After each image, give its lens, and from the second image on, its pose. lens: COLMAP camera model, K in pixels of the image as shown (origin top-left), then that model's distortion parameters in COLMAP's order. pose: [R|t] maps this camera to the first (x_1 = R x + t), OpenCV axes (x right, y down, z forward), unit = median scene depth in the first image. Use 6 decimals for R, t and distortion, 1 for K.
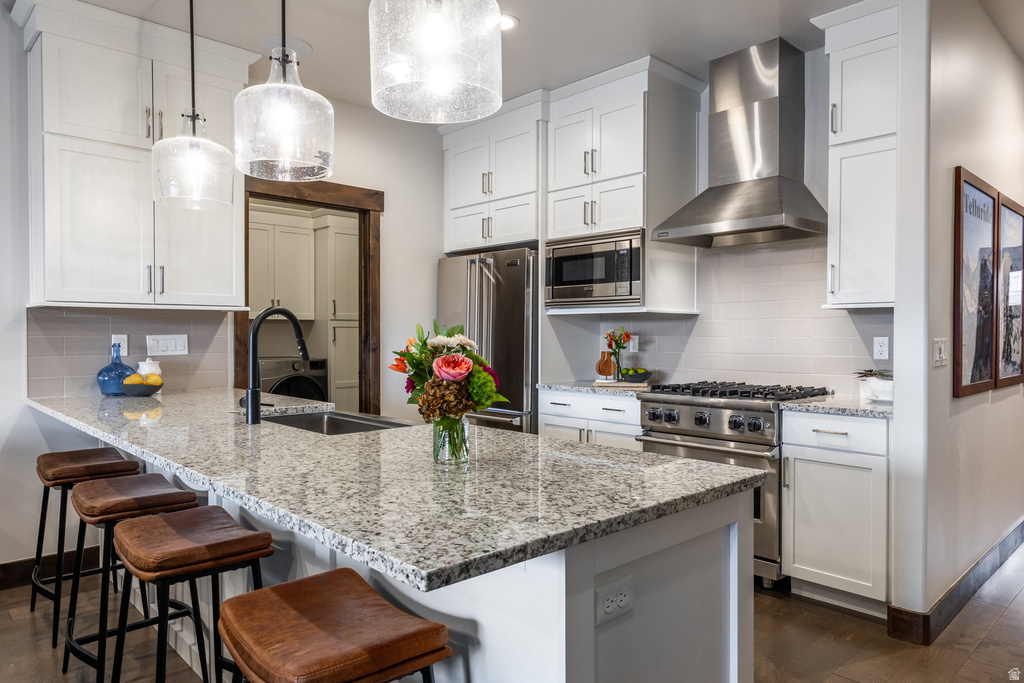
lens RADIAL K [[665.7, 0, 512.0], [0, 665.7, 342.9], [0, 0, 1]] dist [0.009060, 0.000964]
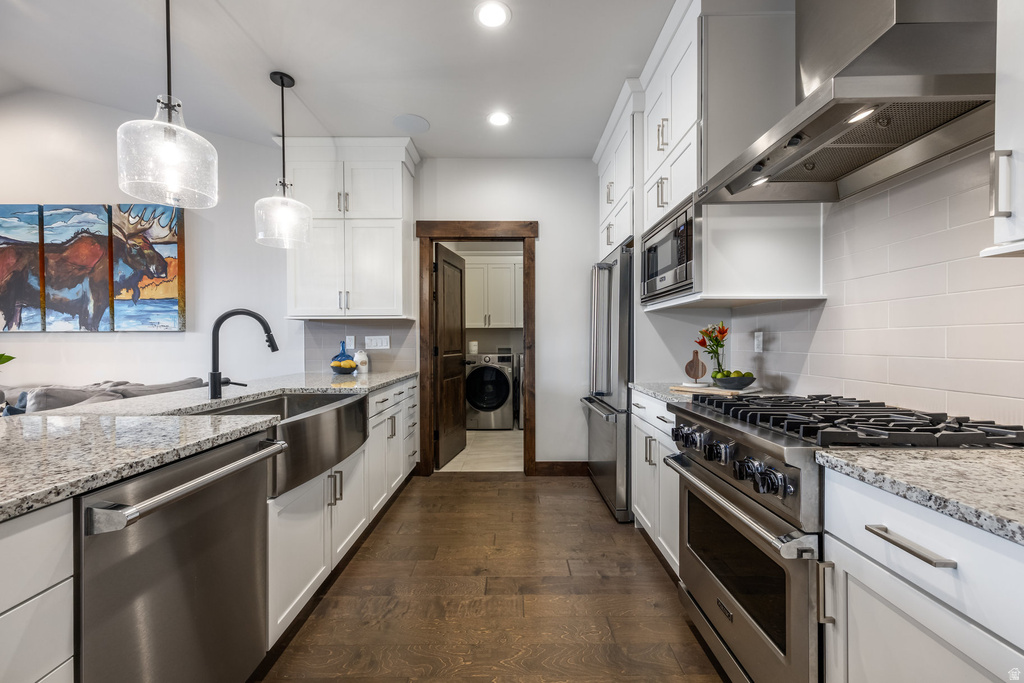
lens RADIAL K [[410.8, 0, 512.9], [0, 410.8, 340.6], [0, 0, 1]] dist [0.020687, -0.000221]
pose [[0.731159, -0.004676, -0.682191, 0.337918], [-0.004856, 0.999916, -0.012058, 0.008175], [0.682189, 0.012129, 0.731075, 0.454704]]
